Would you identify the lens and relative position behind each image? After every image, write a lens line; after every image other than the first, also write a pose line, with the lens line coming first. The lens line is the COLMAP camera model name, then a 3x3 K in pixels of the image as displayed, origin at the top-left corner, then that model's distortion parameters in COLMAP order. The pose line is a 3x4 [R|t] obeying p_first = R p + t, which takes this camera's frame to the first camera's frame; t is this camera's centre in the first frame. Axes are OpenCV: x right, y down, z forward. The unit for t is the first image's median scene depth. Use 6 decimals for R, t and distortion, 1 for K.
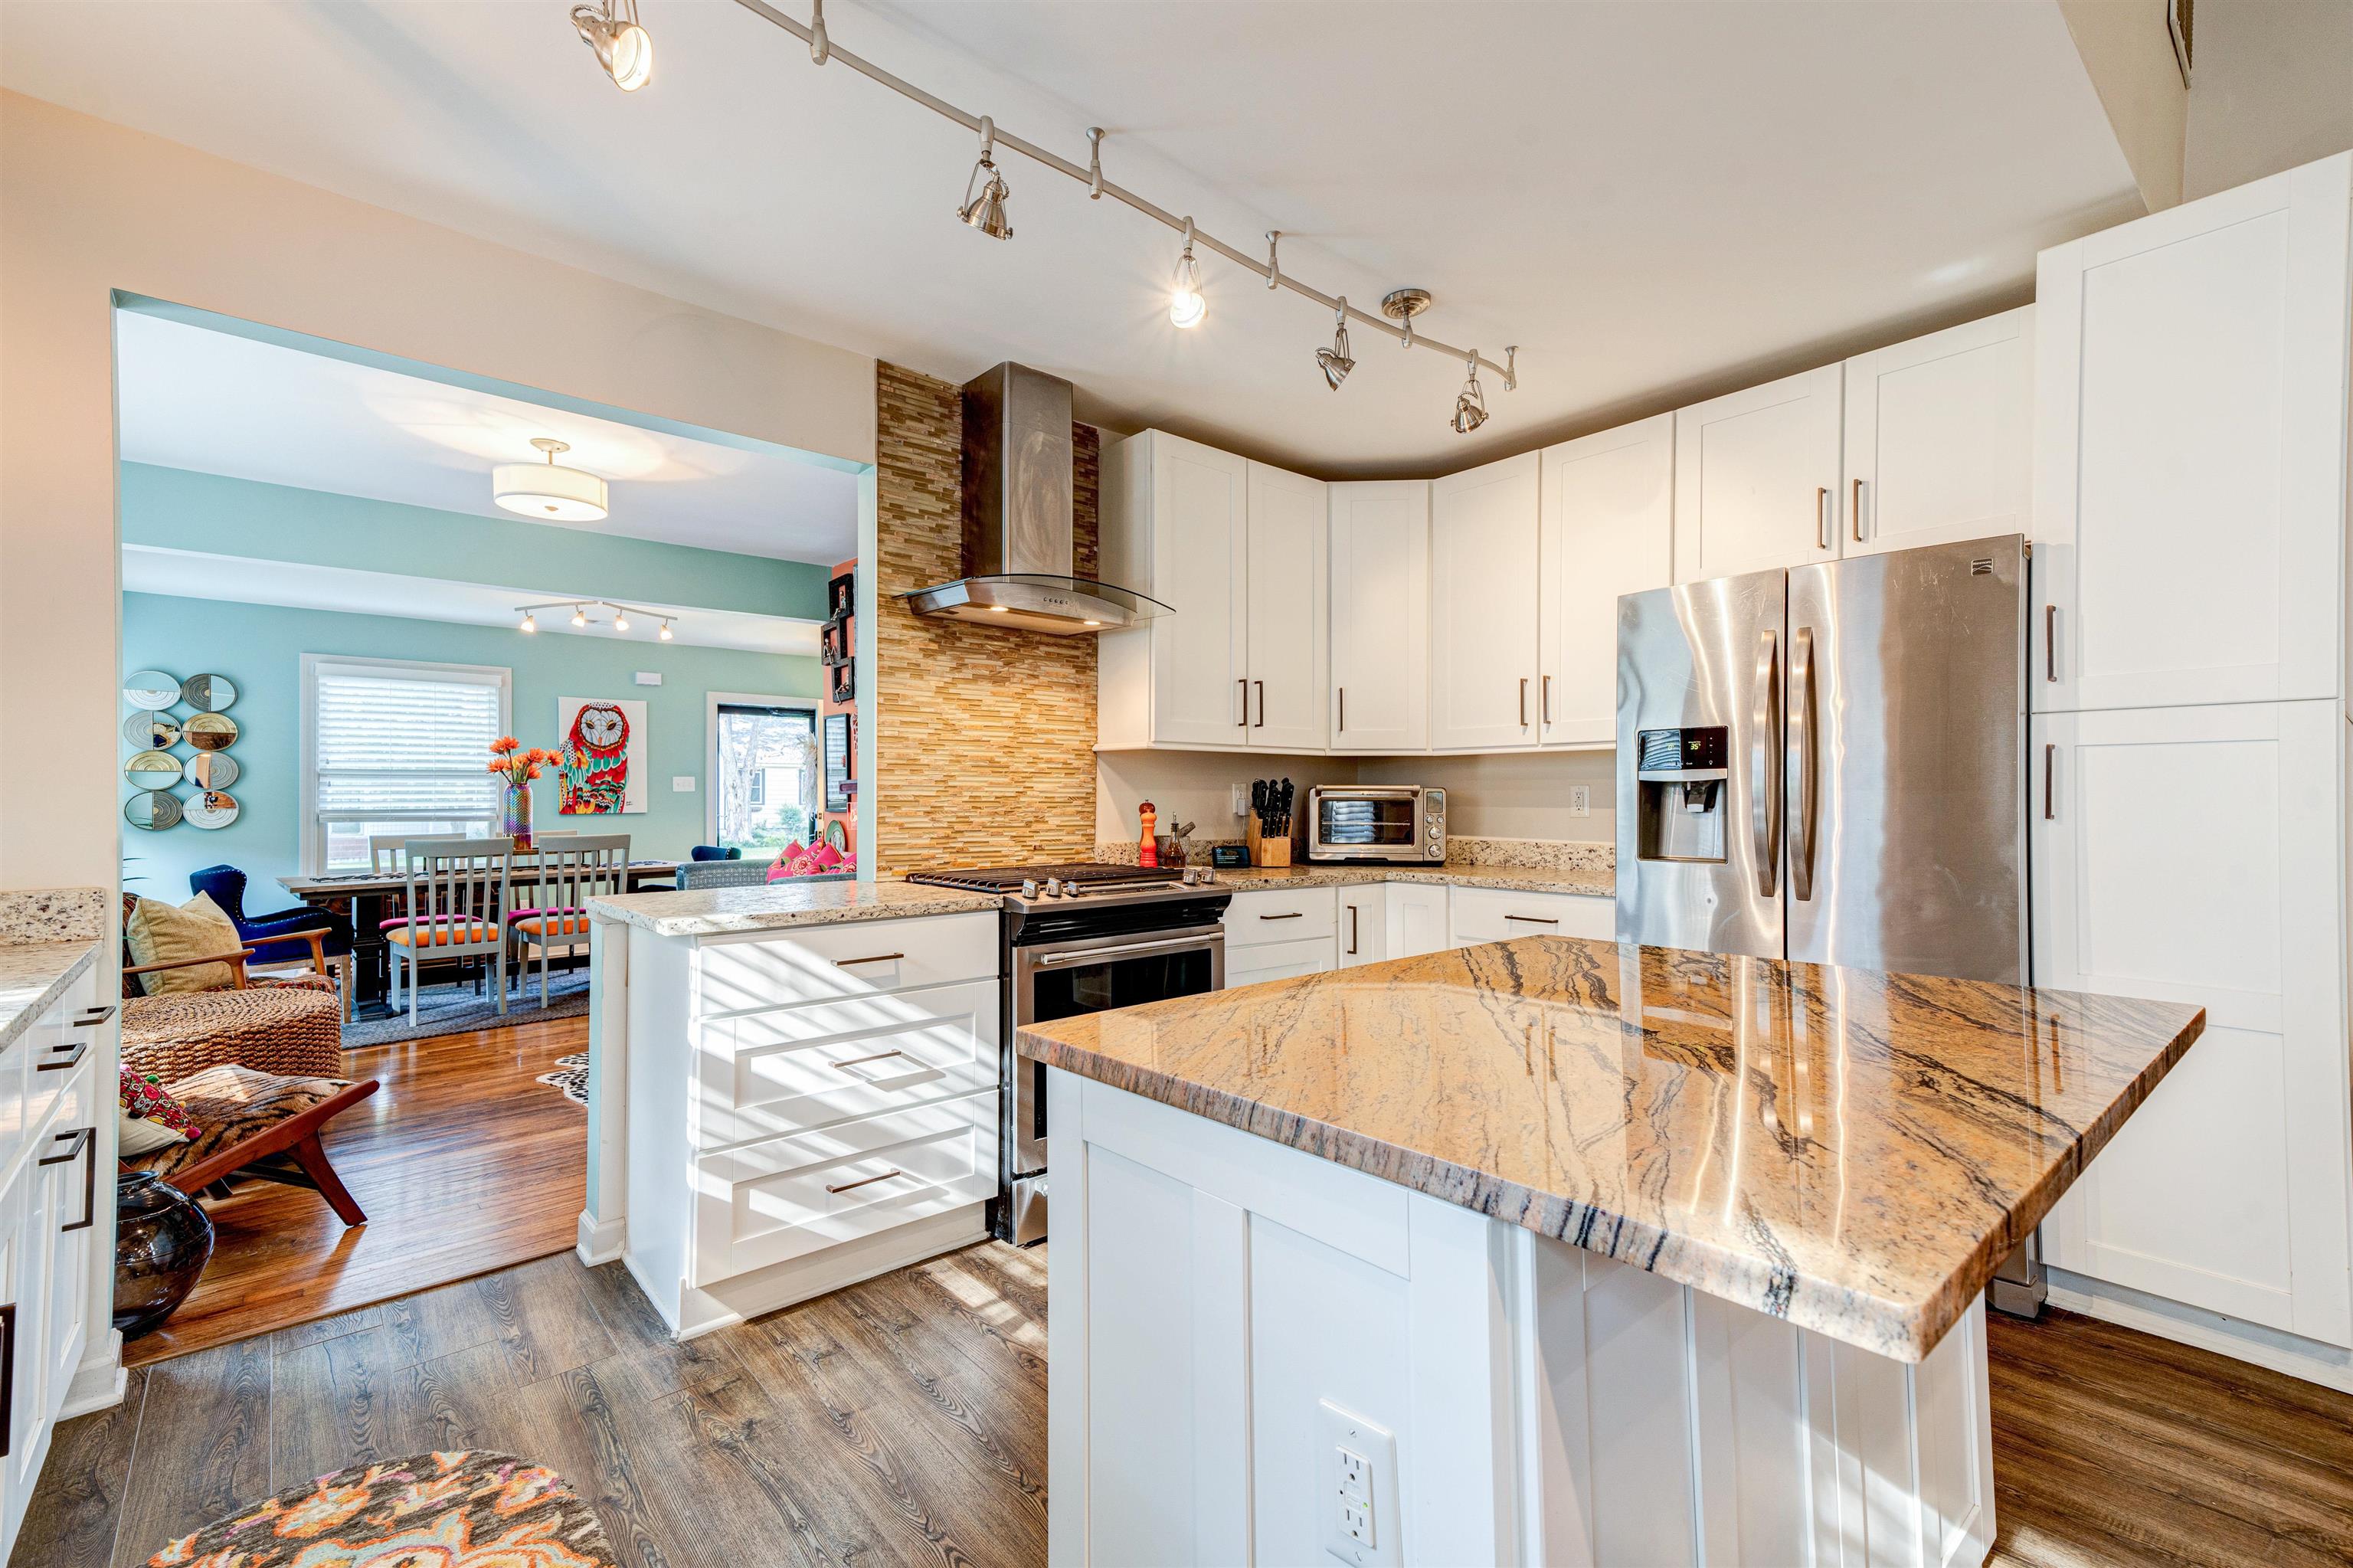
lens RADIAL K [[1029.0, 0, 1176.5], [0, 1029.0, 784.0], [0, 0, 1]] dist [0.047628, 0.000265]
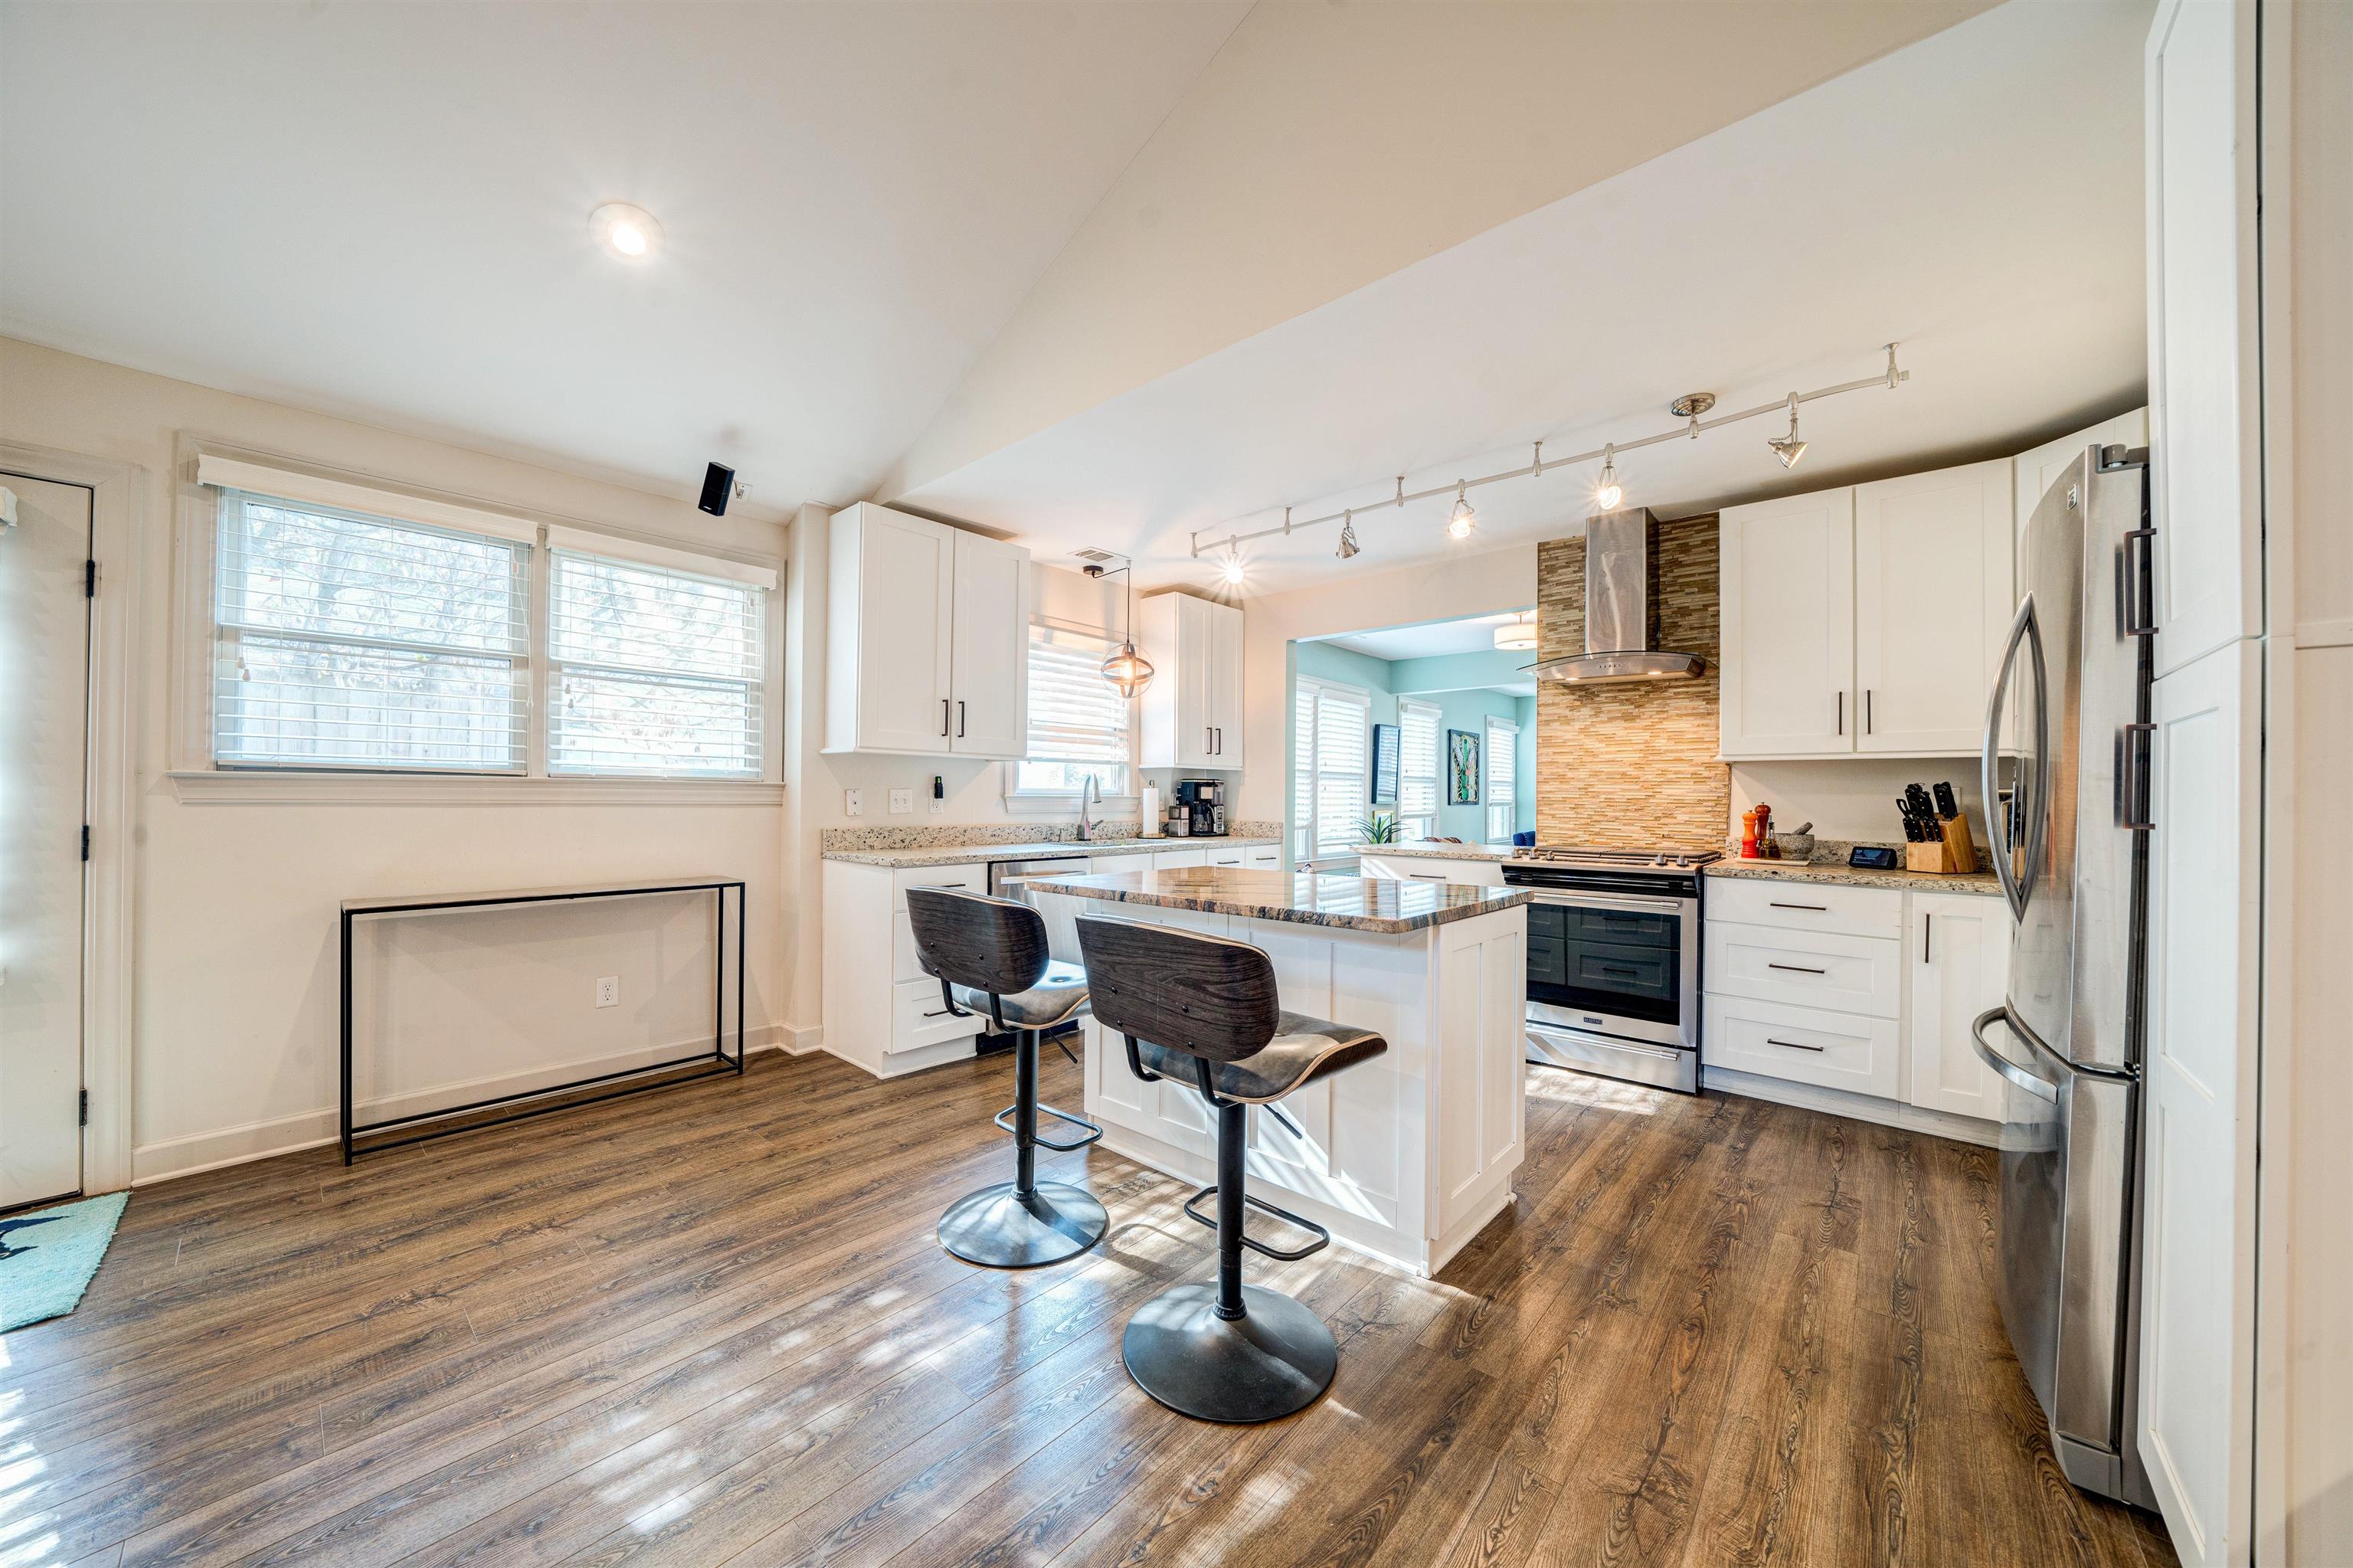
lens RADIAL K [[816.4, 0, 1176.5], [0, 816.4, 784.0], [0, 0, 1]] dist [-0.016027, 0.000202]
pose [[0.139078, -0.010911, -0.990221, 0.835945], [0.001966, 0.999940, -0.010742, 0.002757], [0.990279, -0.000453, 0.139091, 0.196401]]
